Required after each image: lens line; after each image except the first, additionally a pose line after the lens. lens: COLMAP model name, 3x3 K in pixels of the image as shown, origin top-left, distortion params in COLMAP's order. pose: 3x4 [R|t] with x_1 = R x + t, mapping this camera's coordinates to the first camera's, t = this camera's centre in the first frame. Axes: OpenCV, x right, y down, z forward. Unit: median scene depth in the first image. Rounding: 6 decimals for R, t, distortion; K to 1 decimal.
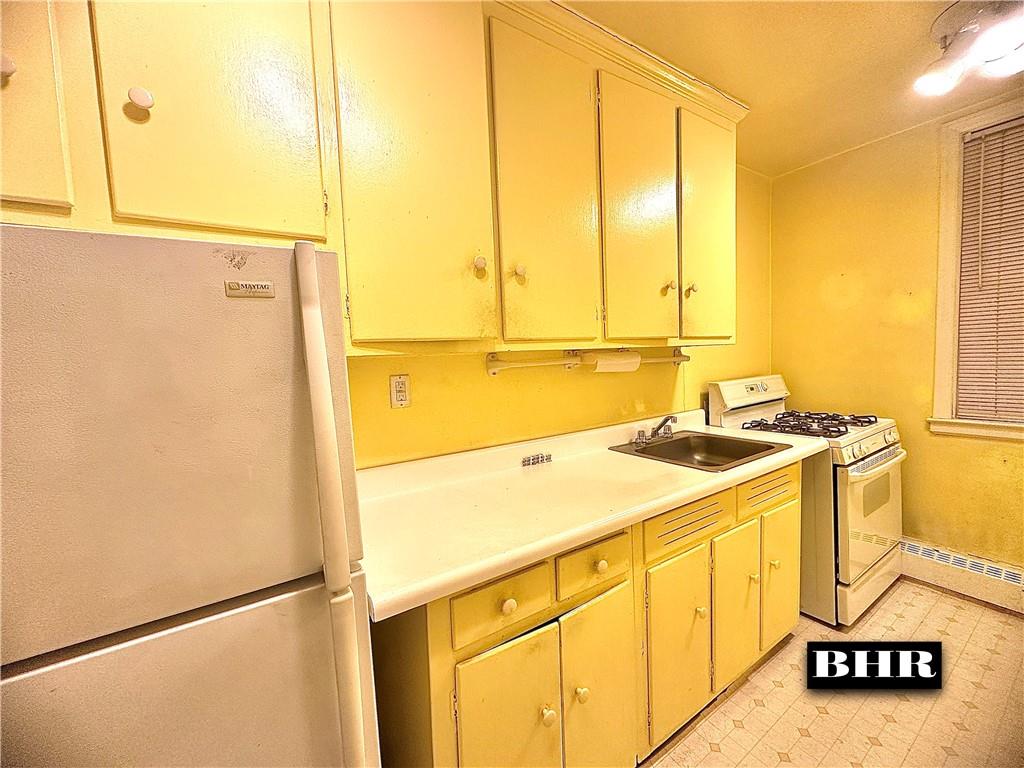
lens RADIAL K [[399.0, 0, 512.0], [0, 399.0, 384.0], [0, 0, 1]] dist [-0.001182, 0.000108]
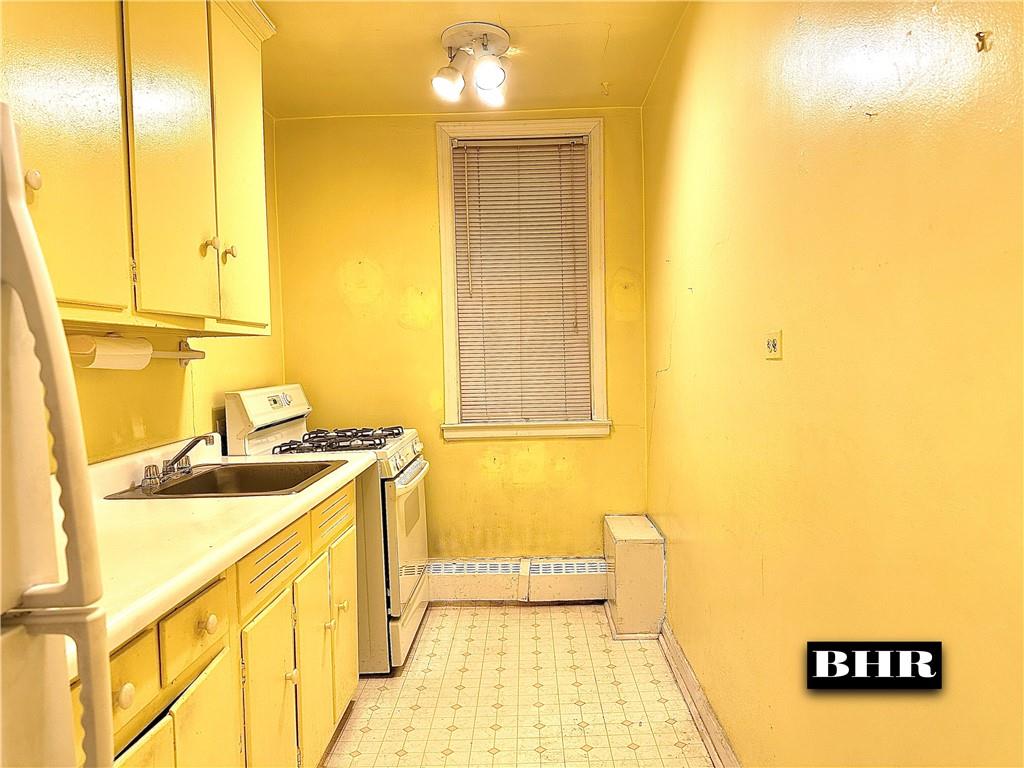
lens RADIAL K [[756.6, 0, 512.0], [0, 756.6, 384.0], [0, 0, 1]] dist [0.069405, -0.000372]
pose [[0.549159, 0.003168, 0.835712, -0.388570], [0.052935, 0.997853, -0.038567, 0.069751], [-0.834039, 0.065418, 0.547813, -0.140442]]
